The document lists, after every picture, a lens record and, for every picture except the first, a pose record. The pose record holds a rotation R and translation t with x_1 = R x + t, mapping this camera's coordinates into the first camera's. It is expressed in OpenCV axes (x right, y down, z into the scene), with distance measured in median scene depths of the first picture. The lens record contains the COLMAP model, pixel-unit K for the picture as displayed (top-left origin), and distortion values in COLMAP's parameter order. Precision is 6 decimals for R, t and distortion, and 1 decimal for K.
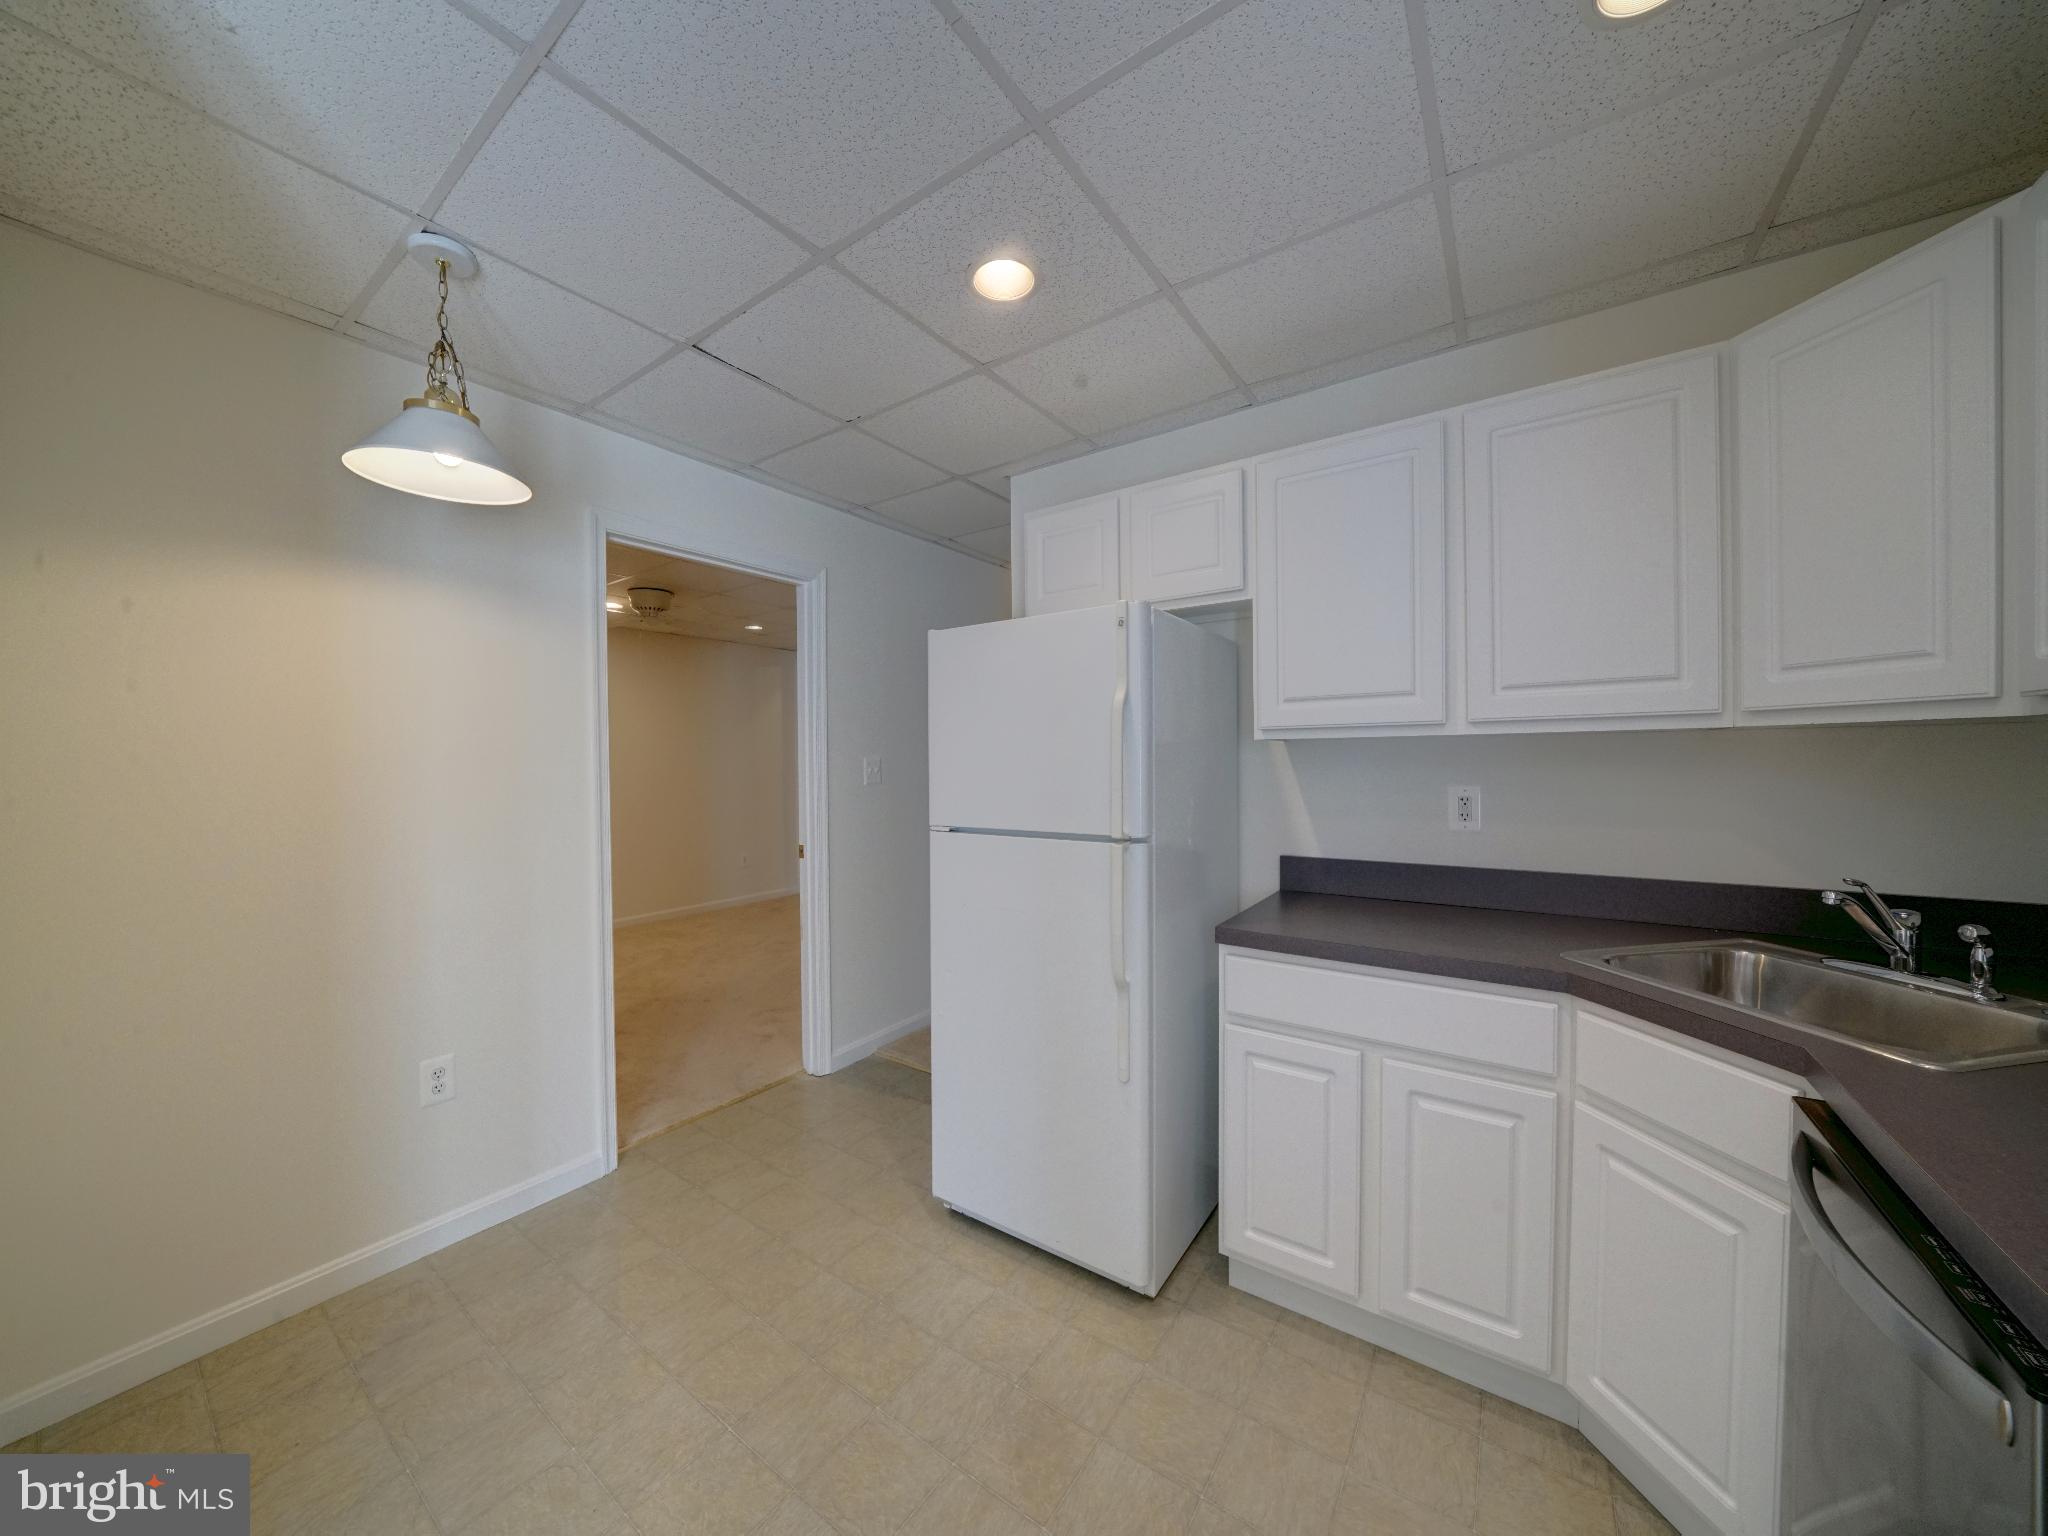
lens RADIAL K [[712.5, 0, 1018.5], [0, 712.5, 770.6], [0, 0, 1]] dist [-0.028373, 0.003693]
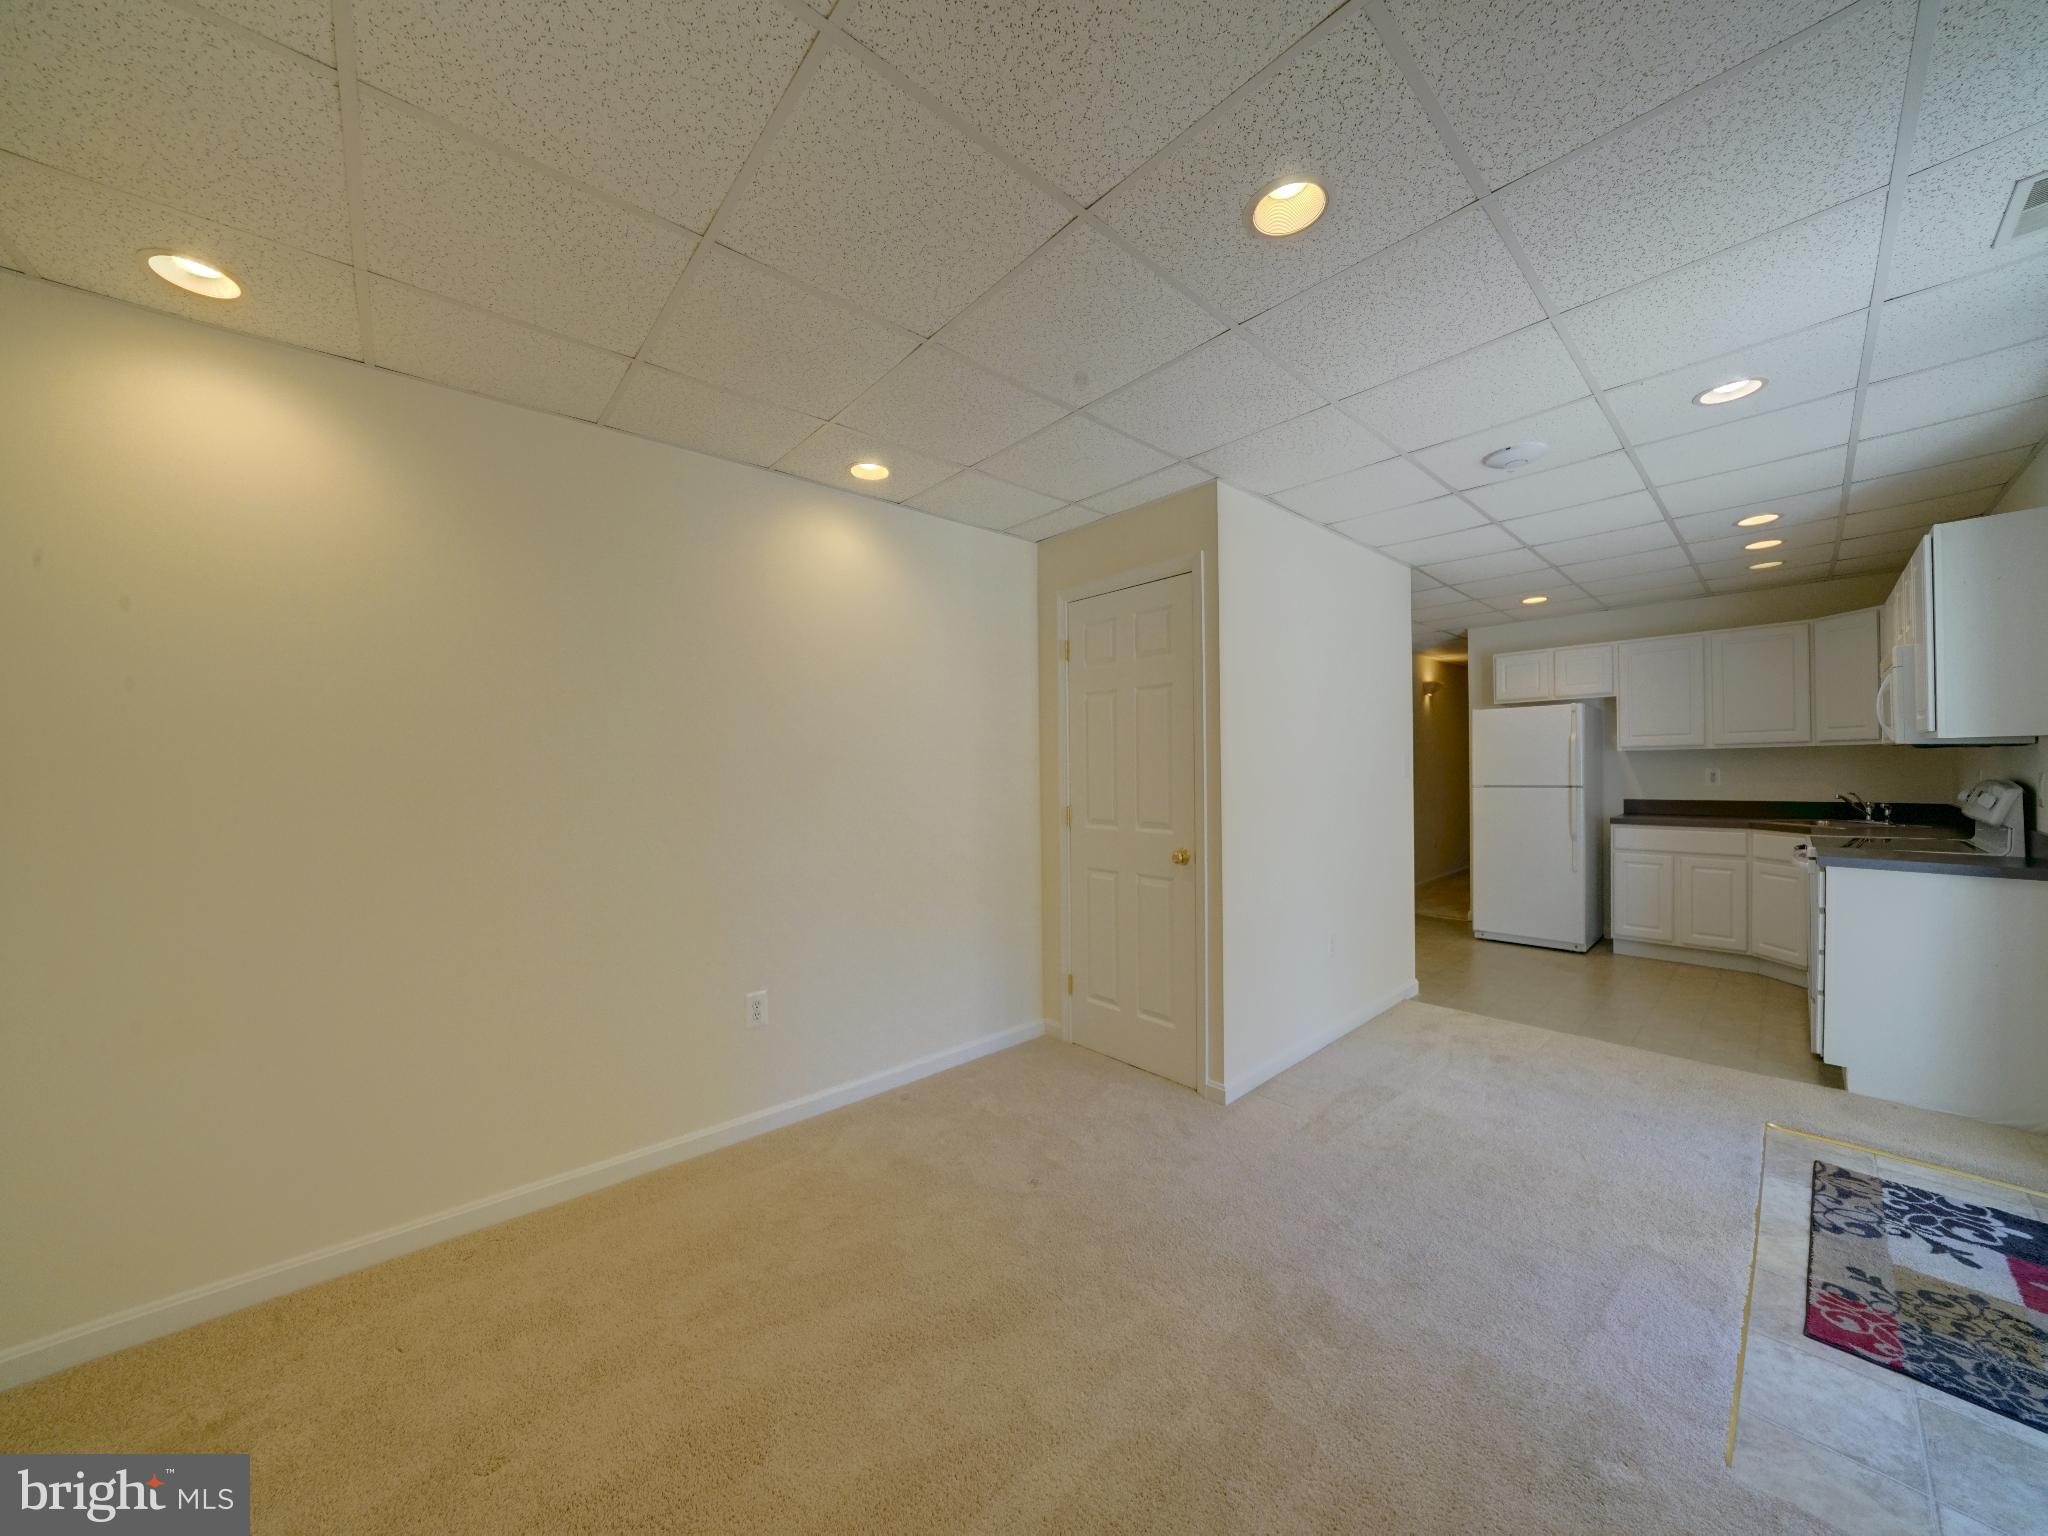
lens RADIAL K [[712.5, 0, 1018.5], [0, 712.5, 770.6], [0, 0, 1]] dist [-0.028373, 0.003693]
pose [[0.973022, -0.000424, -0.230713, -1.410717], [-0.001842, 0.999952, -0.009603, 0.067190], [0.230707, 0.009769, 0.972974, -2.319975]]
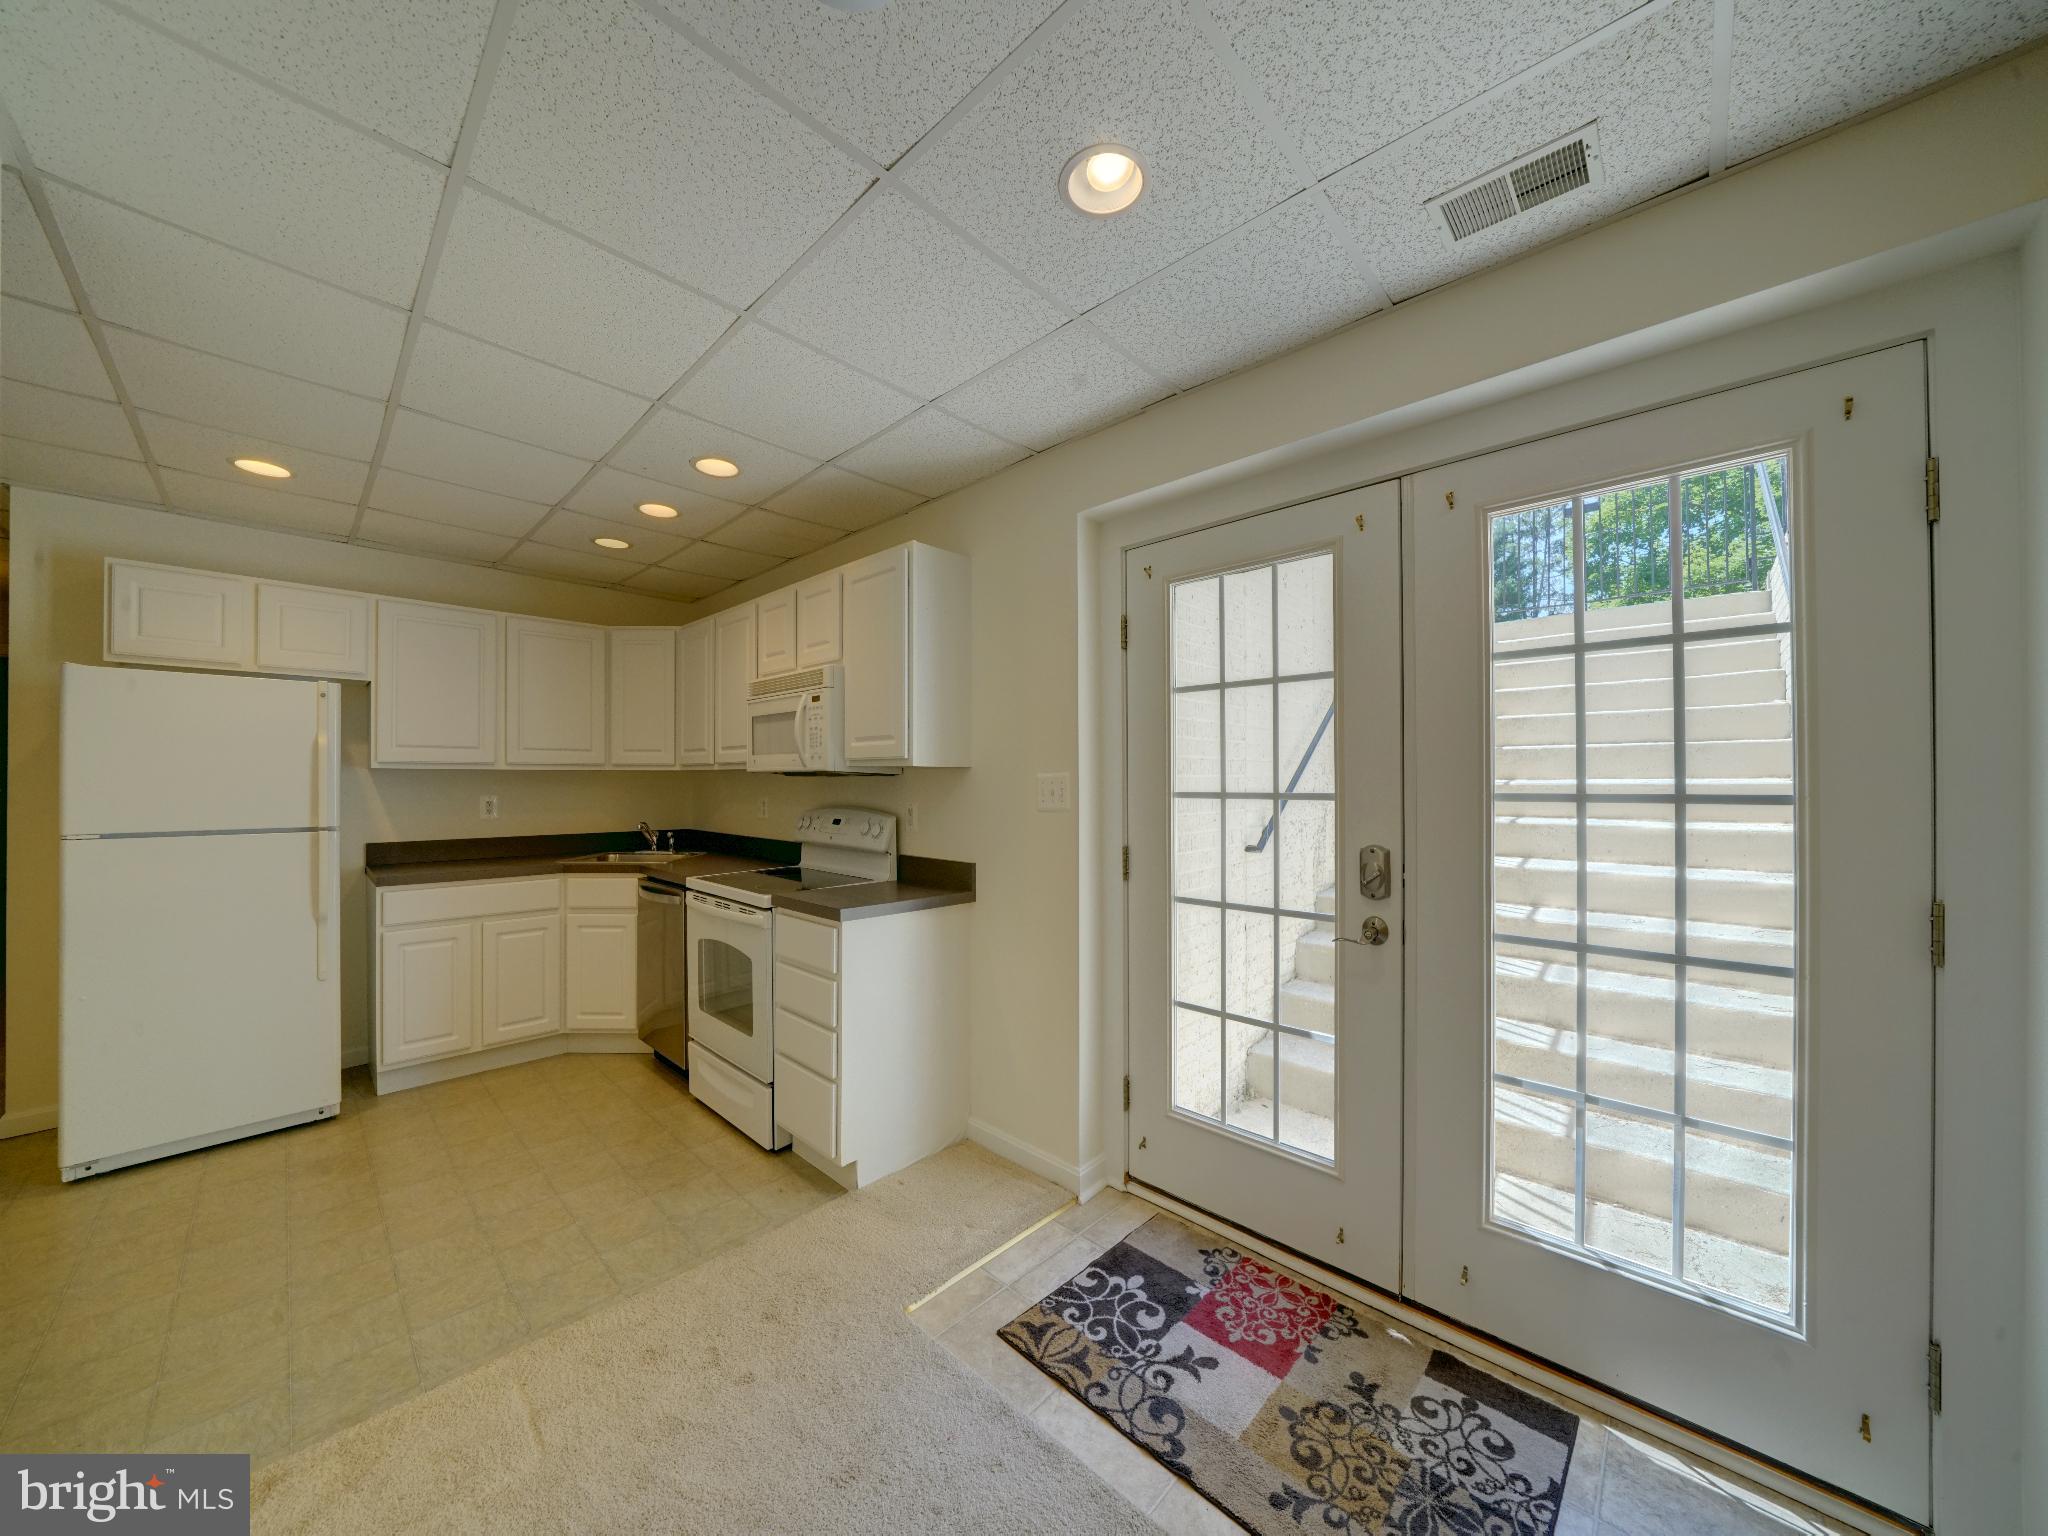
lens RADIAL K [[710.1, 0, 1020.3], [0, 710.1, 779.5], [0, 0, 1]] dist [-0.019493, 0.000342]
pose [[0.143618, 0.015573, 0.989511, -1.212425], [0.011936, 0.999776, -0.017467, 0.033360], [-0.989561, 0.014319, 0.143400, -0.814687]]
